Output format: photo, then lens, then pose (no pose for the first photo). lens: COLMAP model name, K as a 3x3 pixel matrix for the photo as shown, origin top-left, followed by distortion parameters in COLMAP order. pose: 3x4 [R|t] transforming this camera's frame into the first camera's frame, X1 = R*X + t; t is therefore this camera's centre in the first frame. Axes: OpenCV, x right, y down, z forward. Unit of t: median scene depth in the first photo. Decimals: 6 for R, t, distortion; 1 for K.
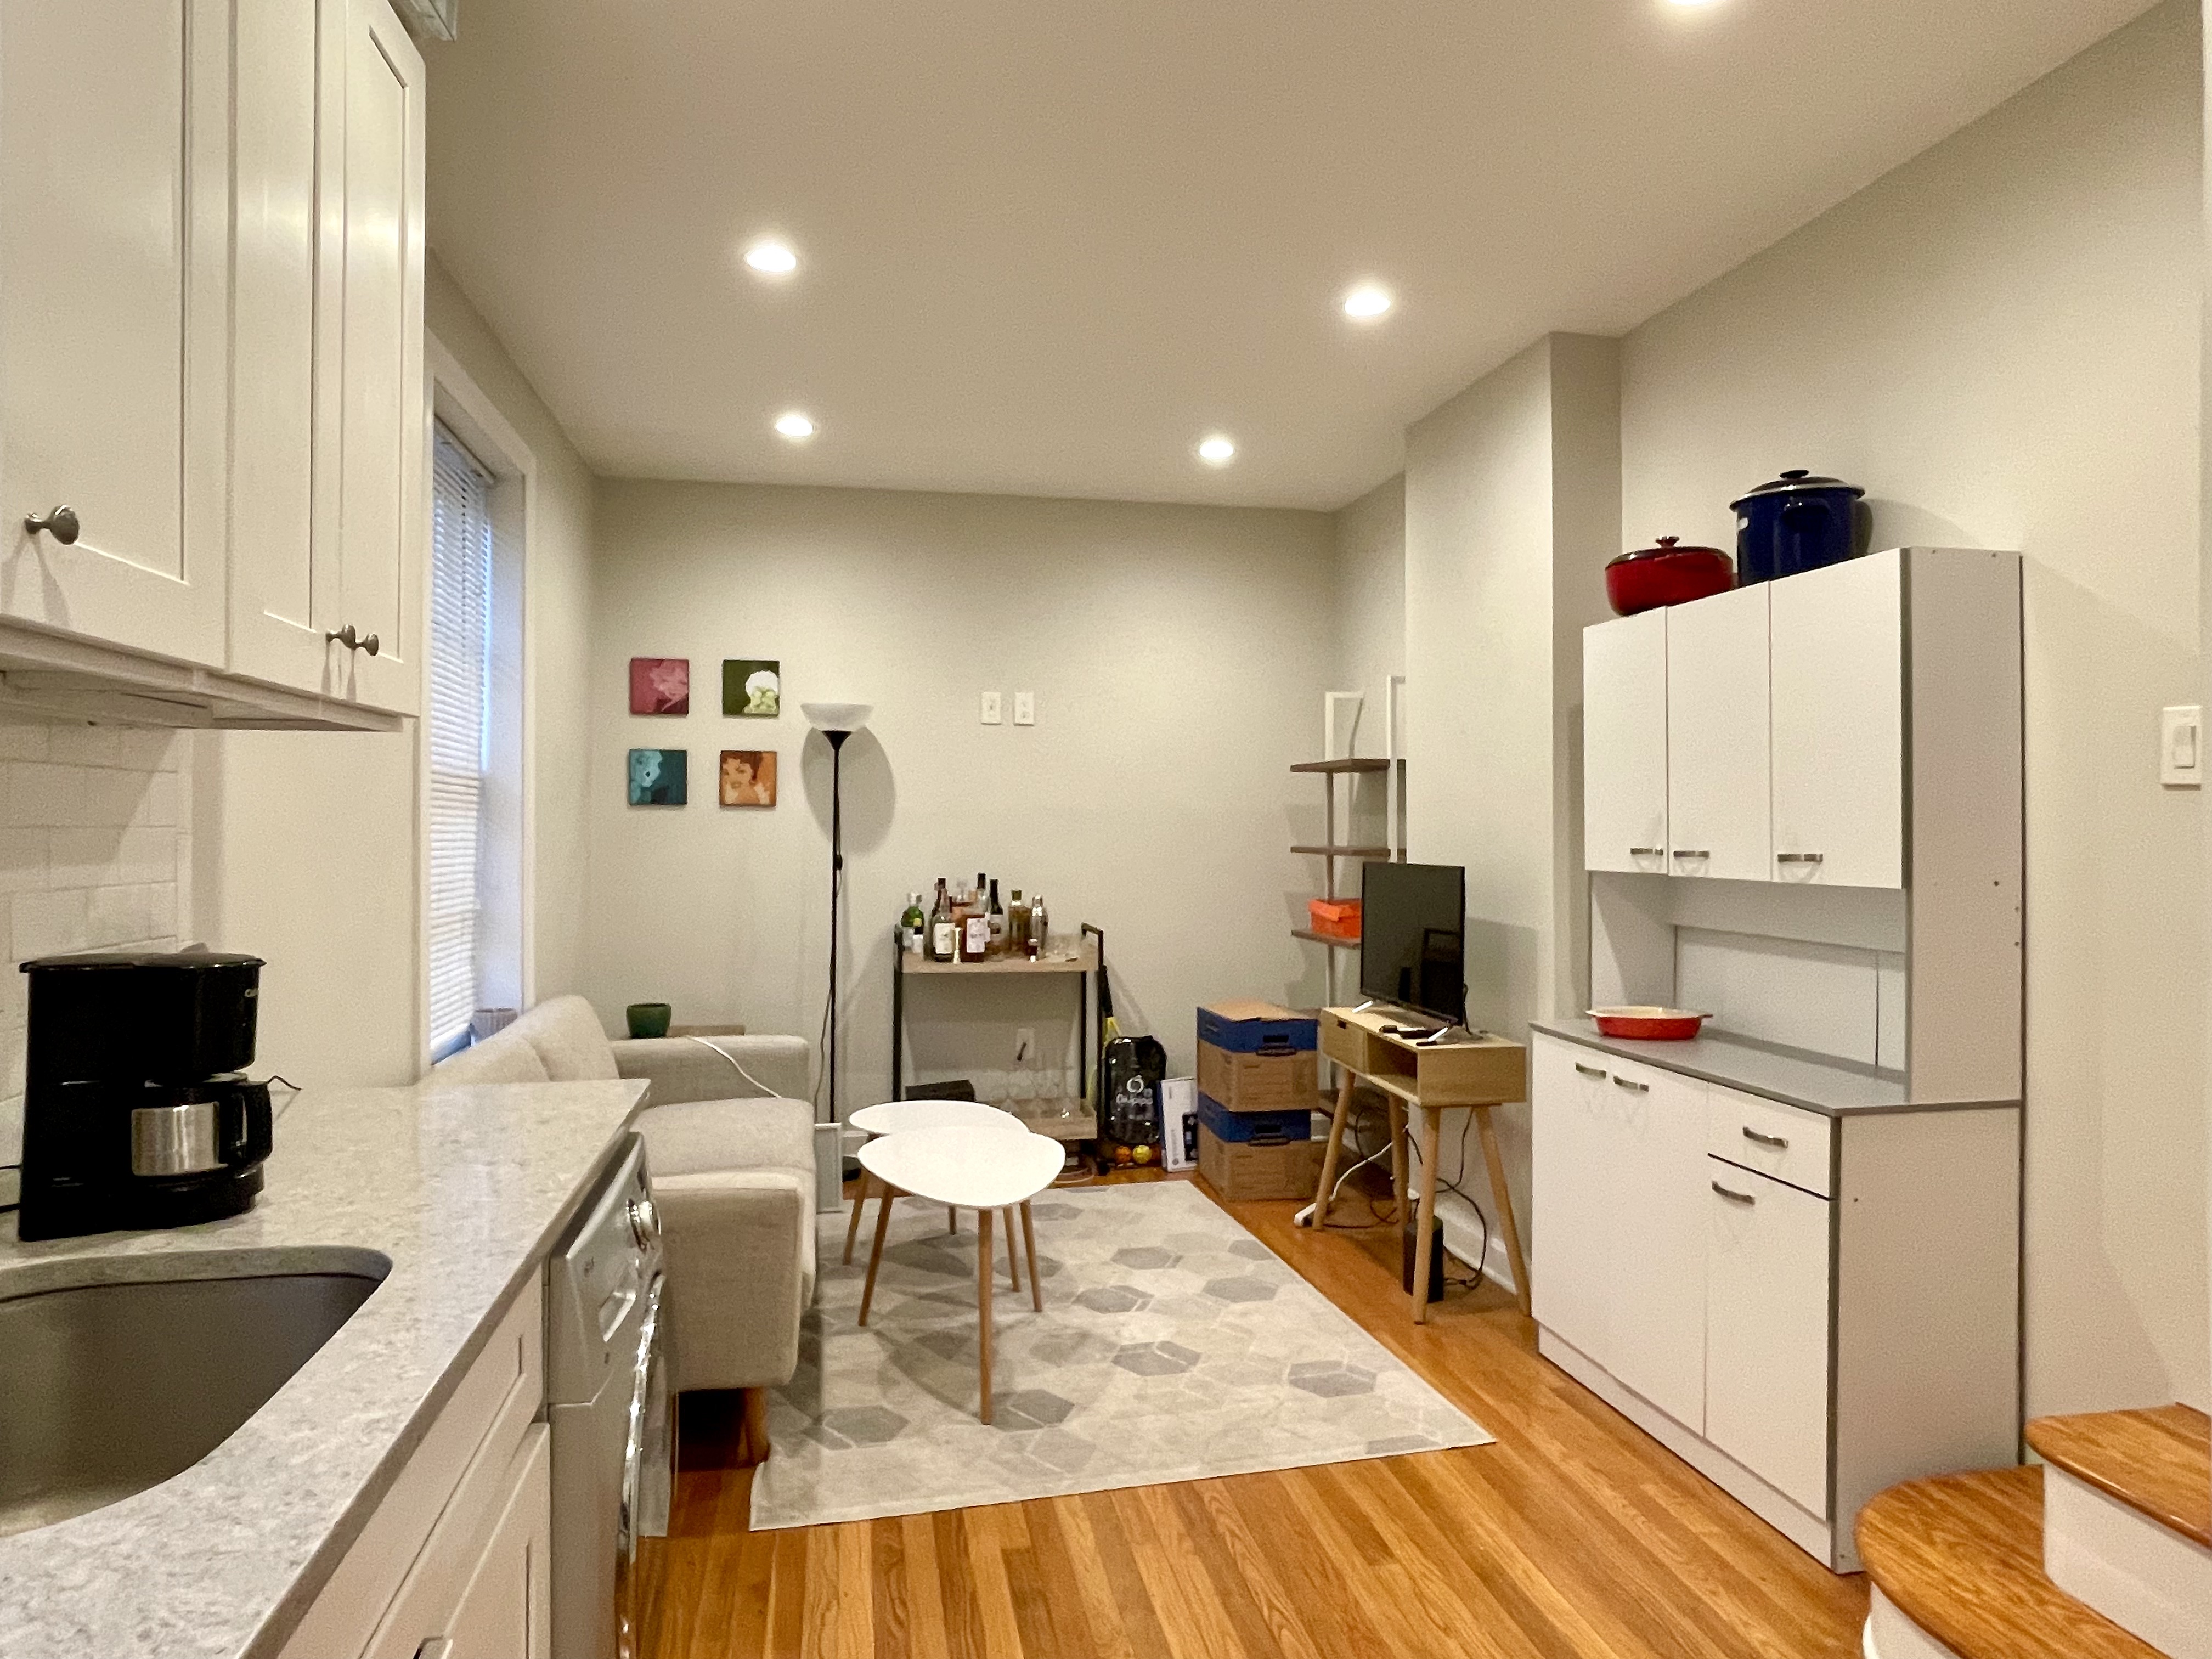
lens RADIAL K [[1300.9, 0, 1097.6], [0, 1300.9, 824.9], [0, 0, 1]] dist [-0.027408, 0.004686]
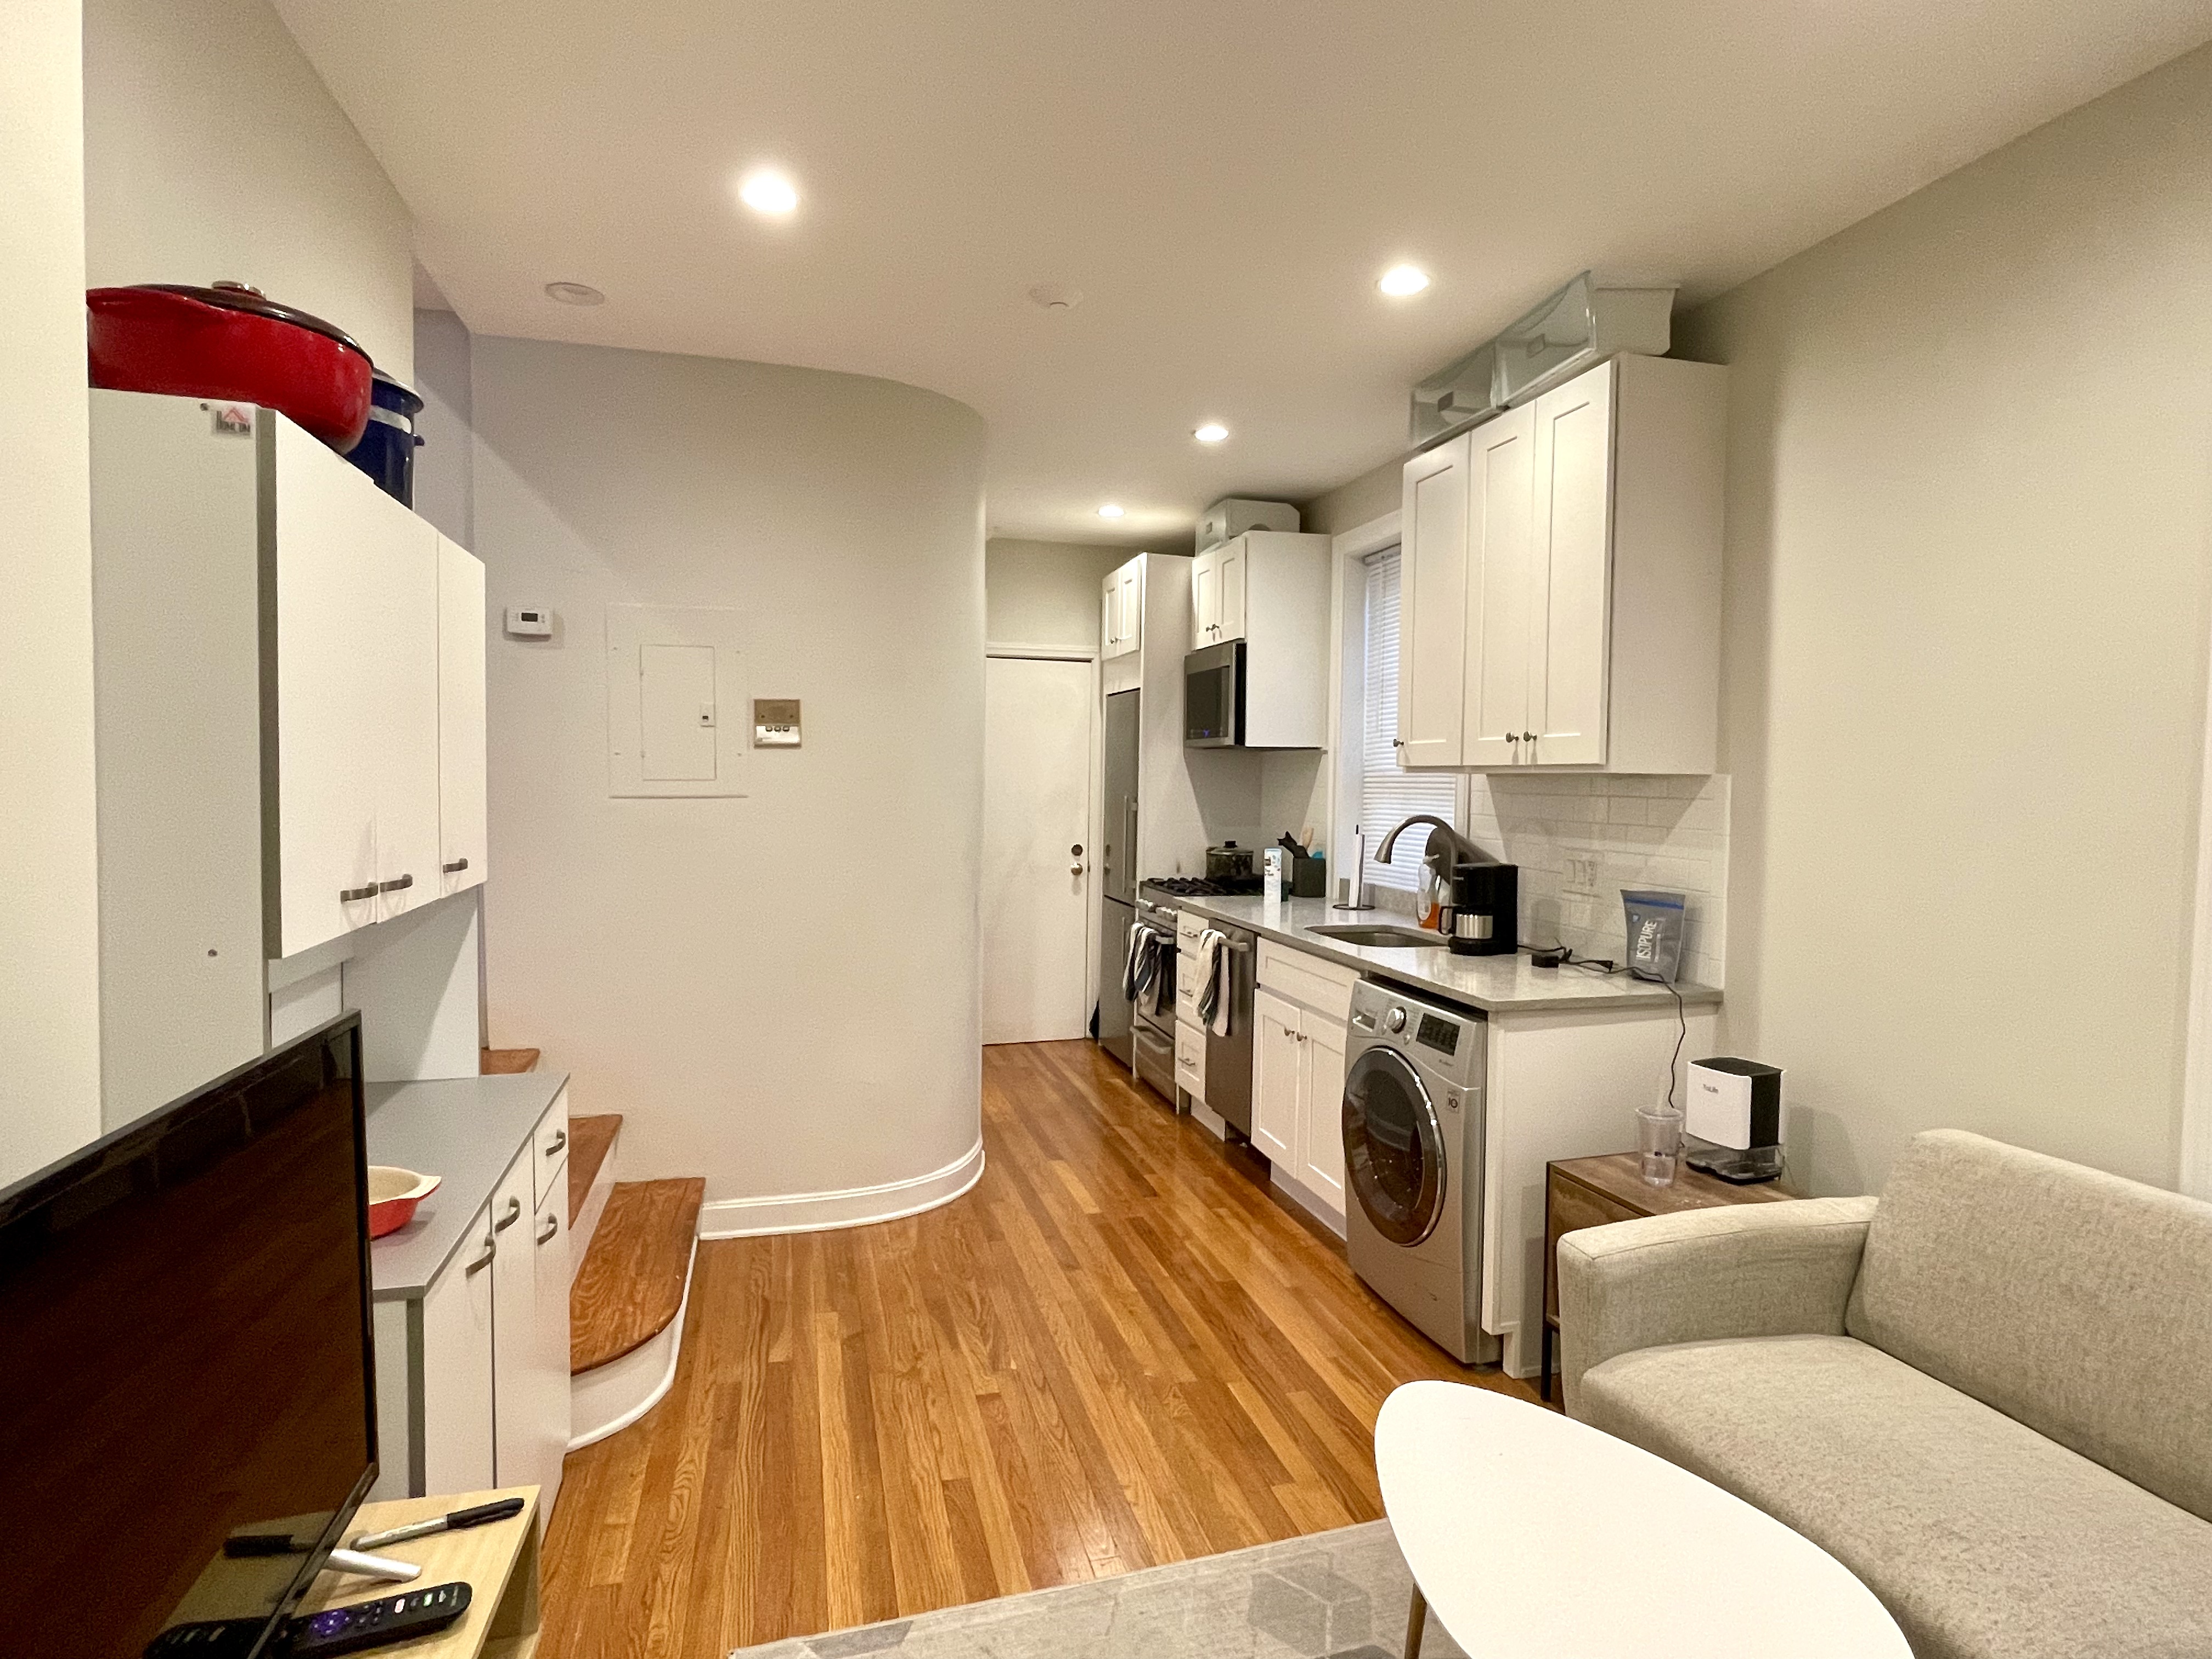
lens RADIAL K [[1168.7, 0, 1103.6], [0, 1168.7, 829.6], [0, 0, 1]] dist [-0.007703, 0.003131]
pose [[-0.997452, -0.006319, -0.071056, 0.127217], [-0.009287, 0.999094, 0.041522, -0.031255], [0.070729, 0.042076, -0.996608, 1.508191]]
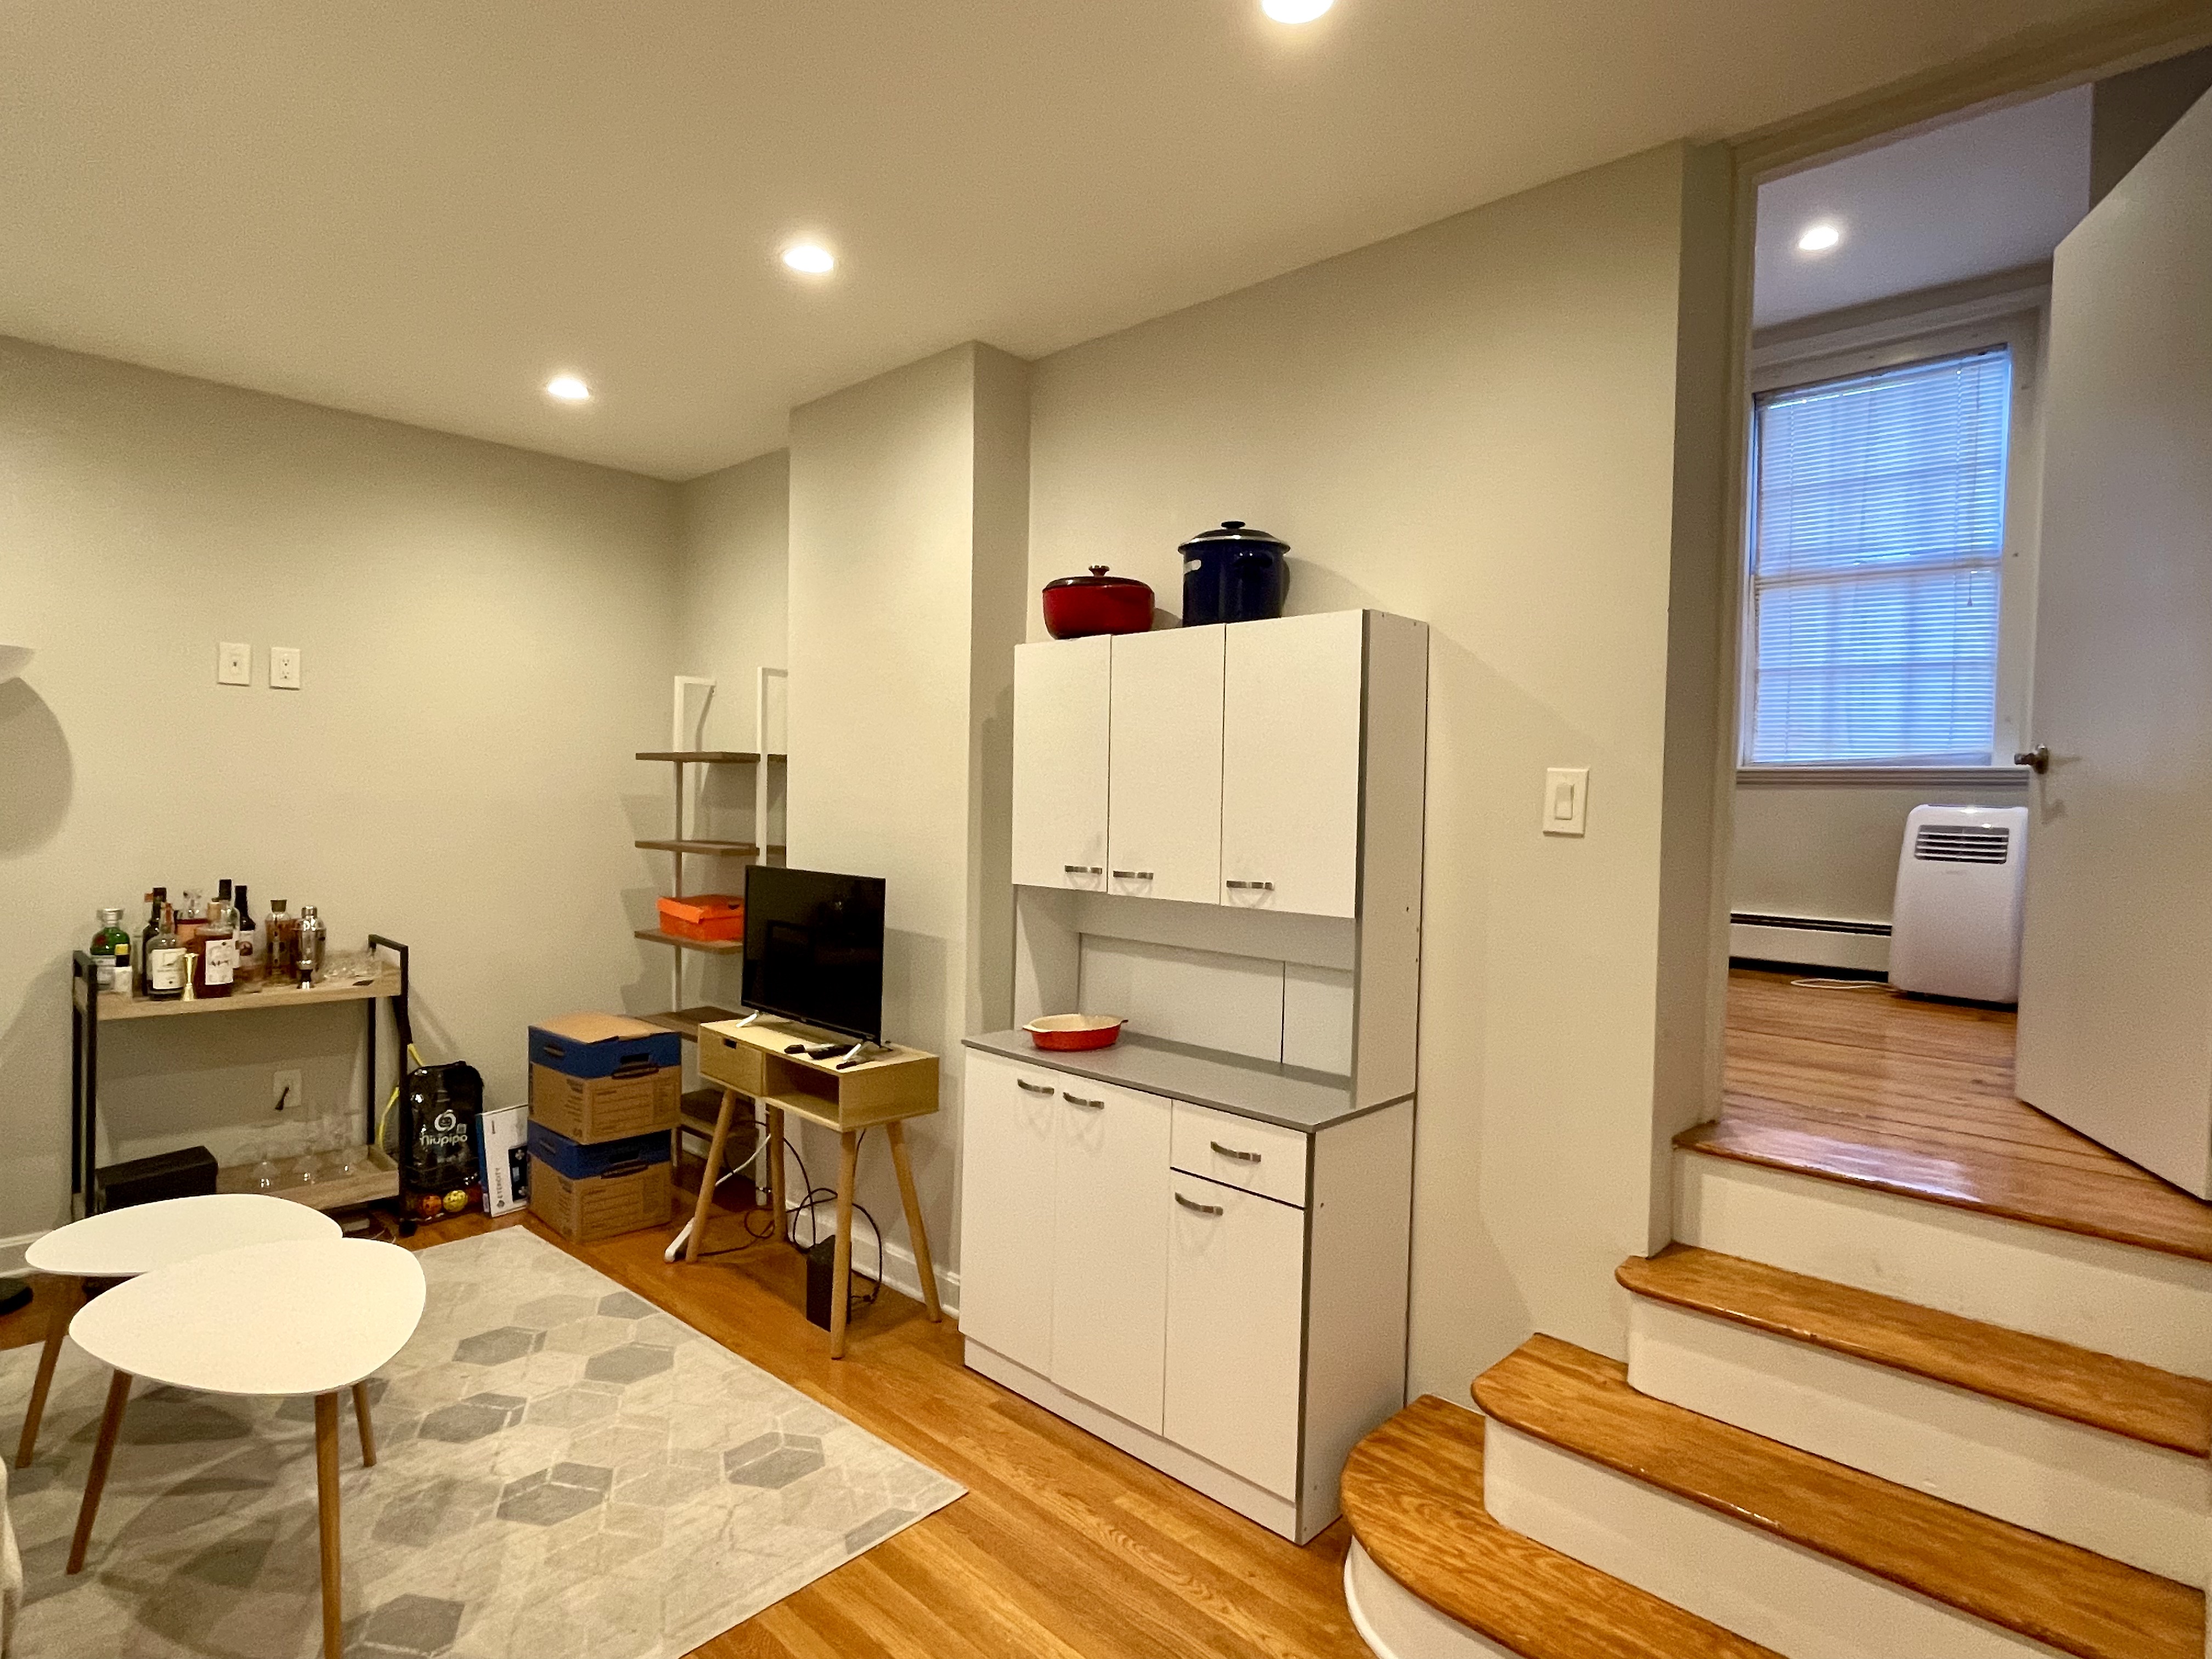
lens RADIAL K [[1168.7, 0, 1086.6], [0, 1168.7, 834.6], [0, 0, 1]] dist [-0.007703, 0.003131]
pose [[0.820663, -0.000210, 0.571412, -0.104245], [-0.022199, 0.999233, 0.032249, -0.036950], [-0.570981, -0.039151, 0.820029, 0.229281]]
